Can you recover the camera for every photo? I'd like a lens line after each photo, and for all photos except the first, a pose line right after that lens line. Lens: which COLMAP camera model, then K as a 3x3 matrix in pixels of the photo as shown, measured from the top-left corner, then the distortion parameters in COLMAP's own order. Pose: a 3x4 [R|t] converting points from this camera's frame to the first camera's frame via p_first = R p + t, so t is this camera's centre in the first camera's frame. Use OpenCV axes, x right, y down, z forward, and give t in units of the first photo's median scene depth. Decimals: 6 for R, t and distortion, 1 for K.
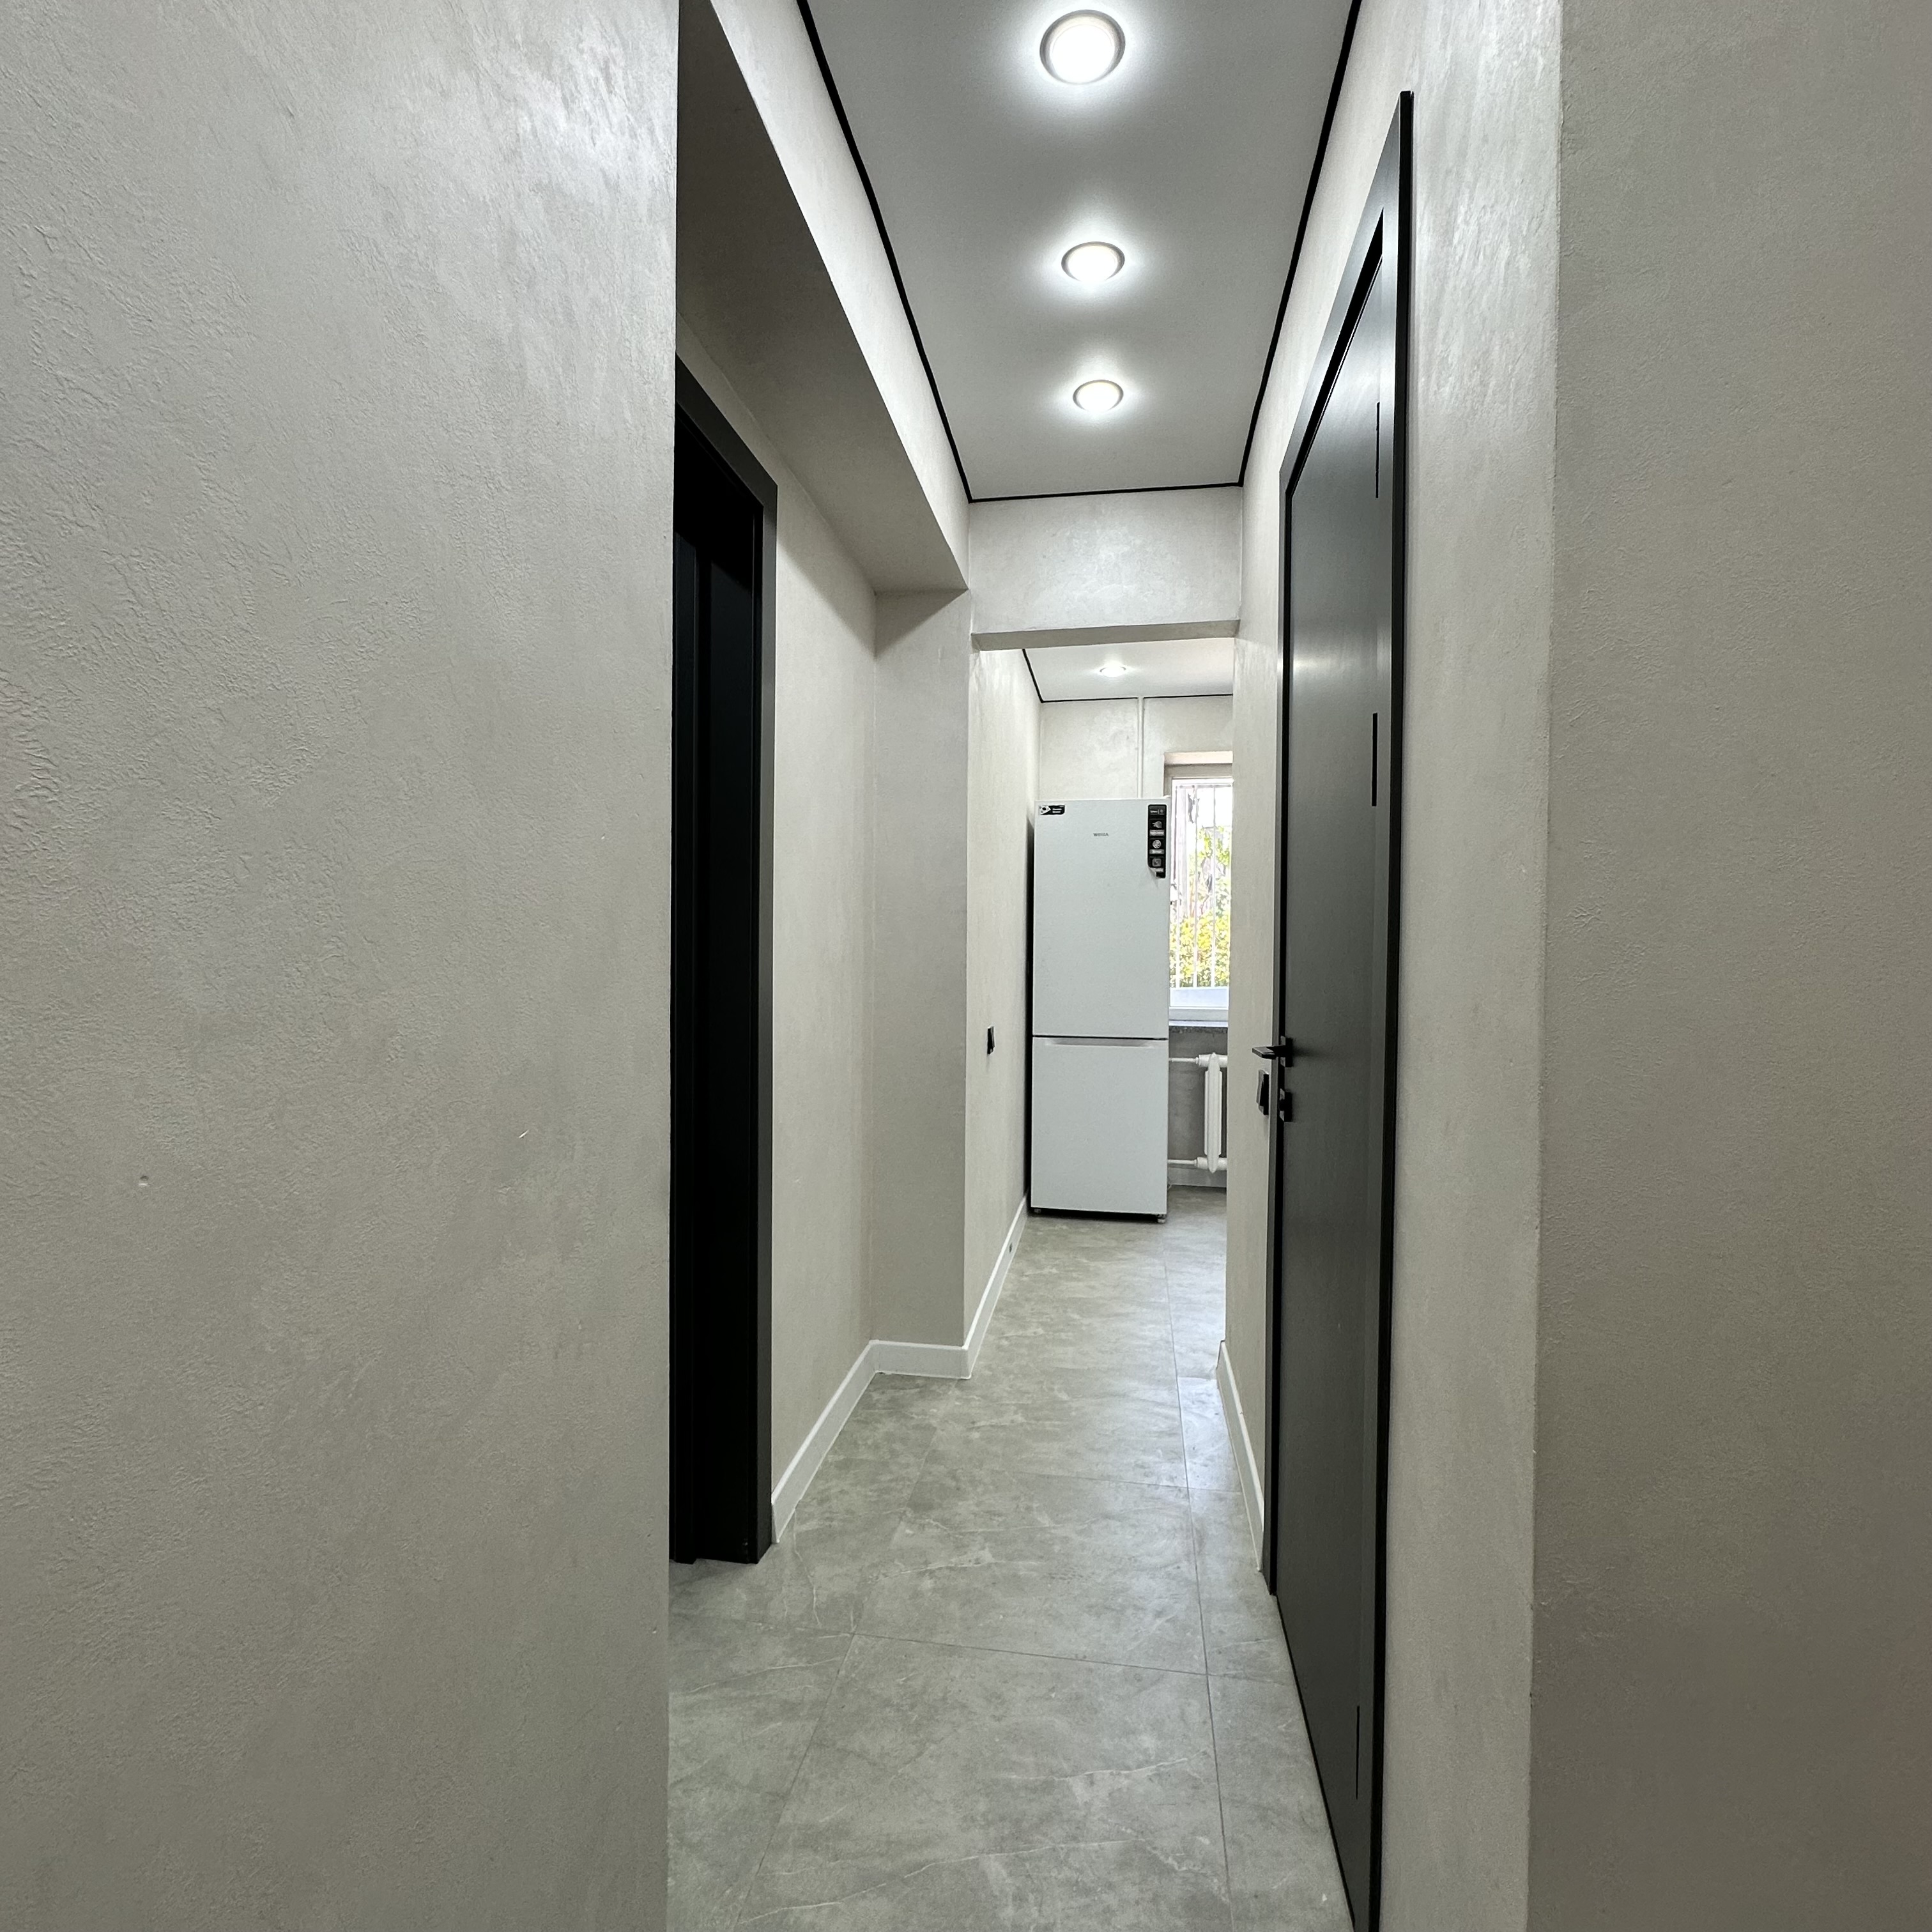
lens RADIAL K [[1022.9, 0, 963.8], [0, 1022.9, 963.8], [0, 0, 1]] dist [-0.005010, 0.000311]
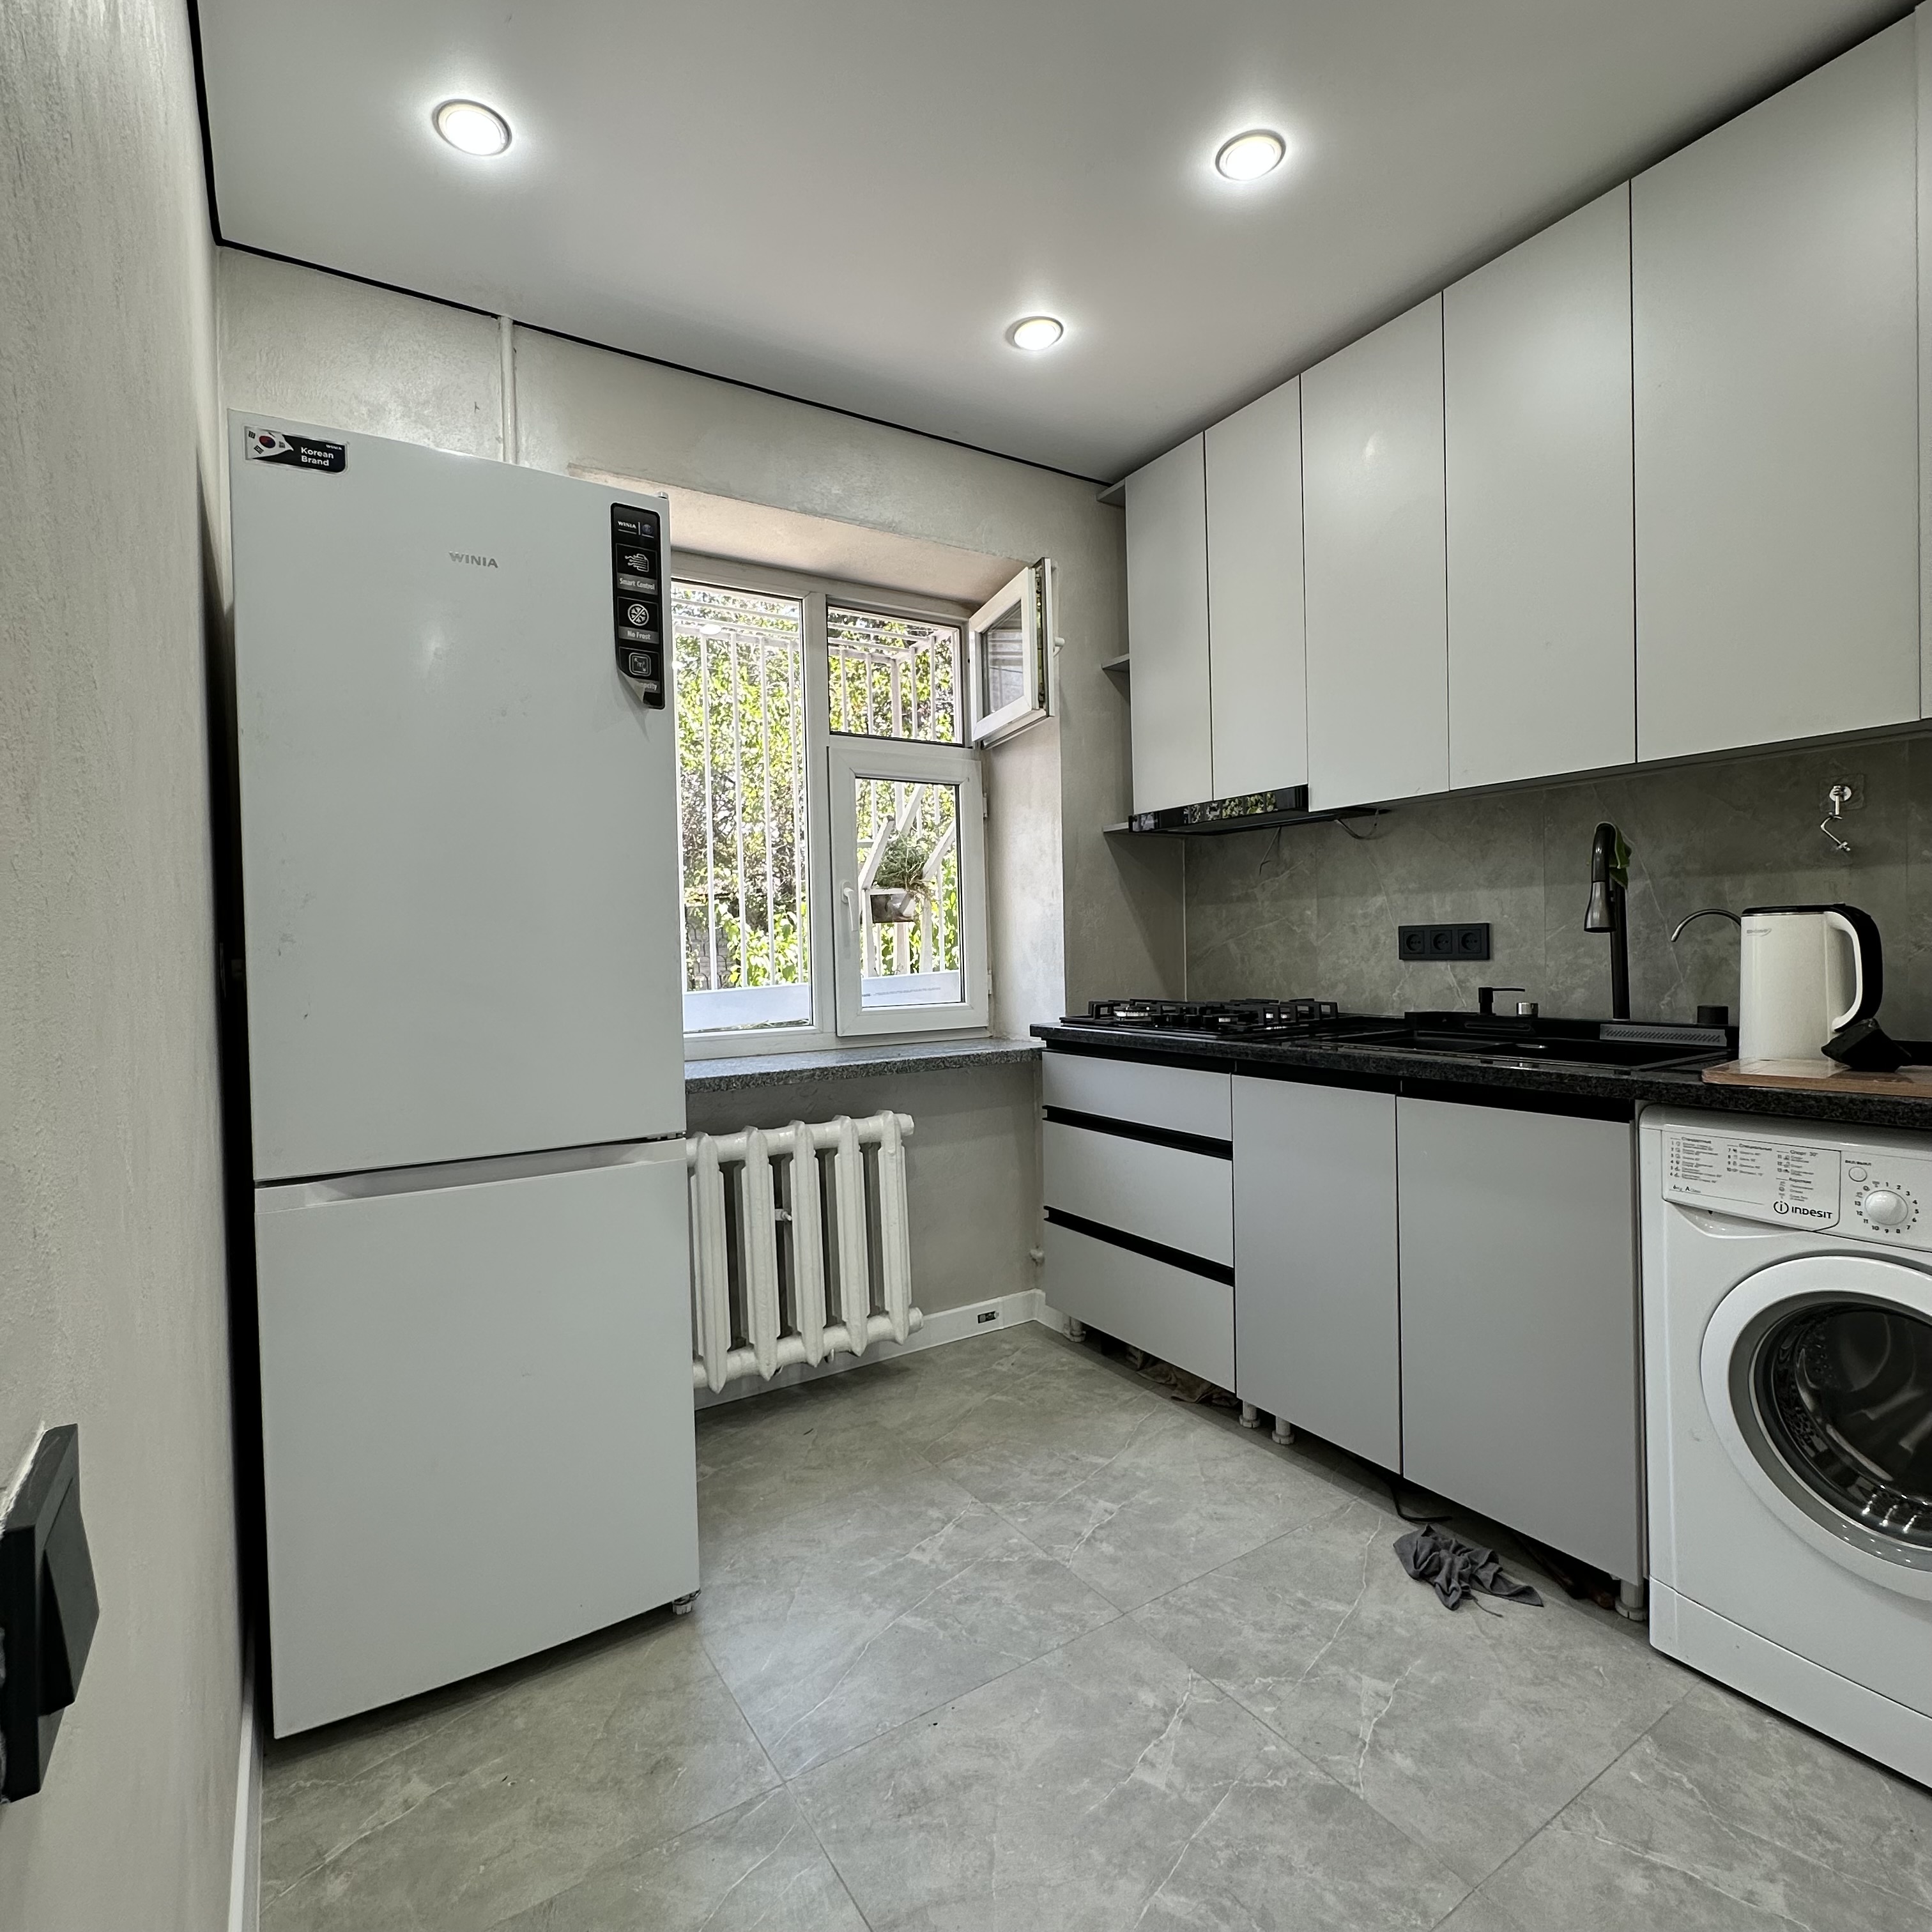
lens RADIAL K [[1022.9, 0, 963.8], [0, 1022.9, 963.8], [0, 0, 1]] dist [-0.005010, 0.000311]
pose [[0.734915, -0.036815, 0.677159, 0.021134], [0.038775, 0.999173, 0.012240, 0.010092], [-0.677050, 0.017261, 0.735735, 0.689318]]
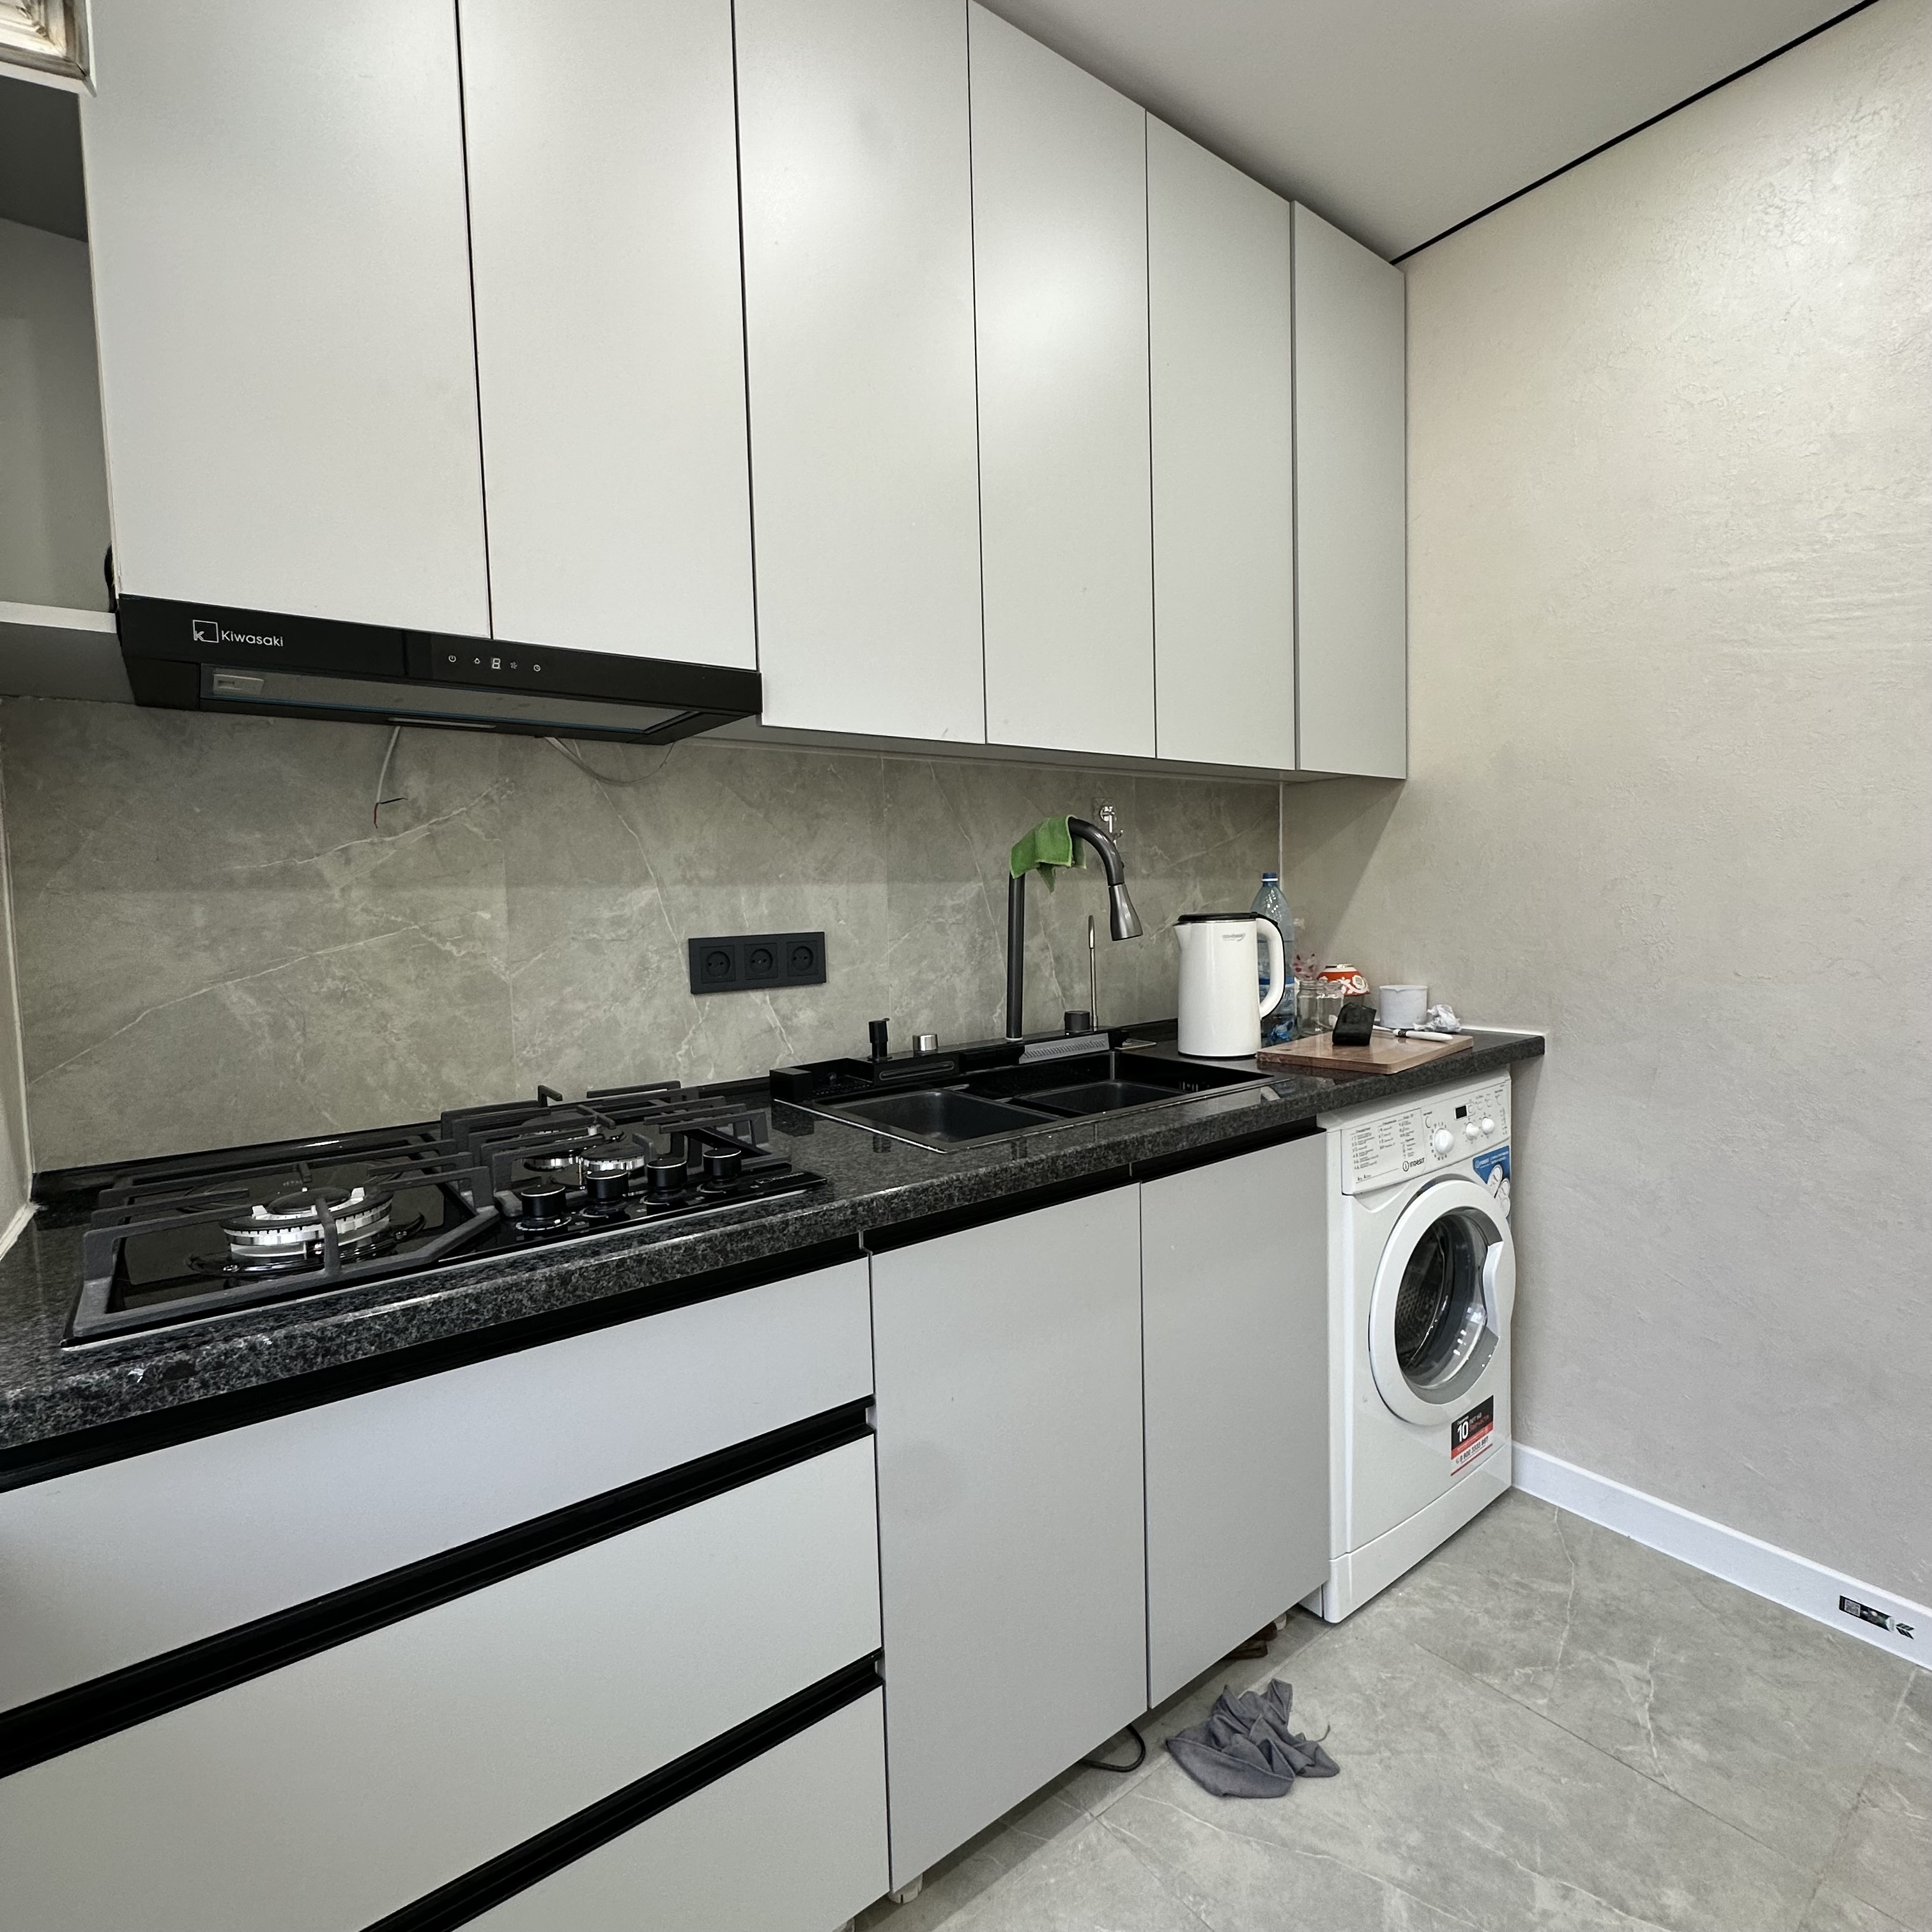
lens RADIAL K [[1022.9, 0, 963.8], [0, 1022.9, 963.8], [0, 0, 1]] dist [-0.005010, 0.000311]
pose [[-0.736162, -0.035364, 0.675880, 0.301109], [0.030039, 0.995943, 0.084828, -0.013772], [-0.676138, 0.082750, -0.732113, 1.159098]]
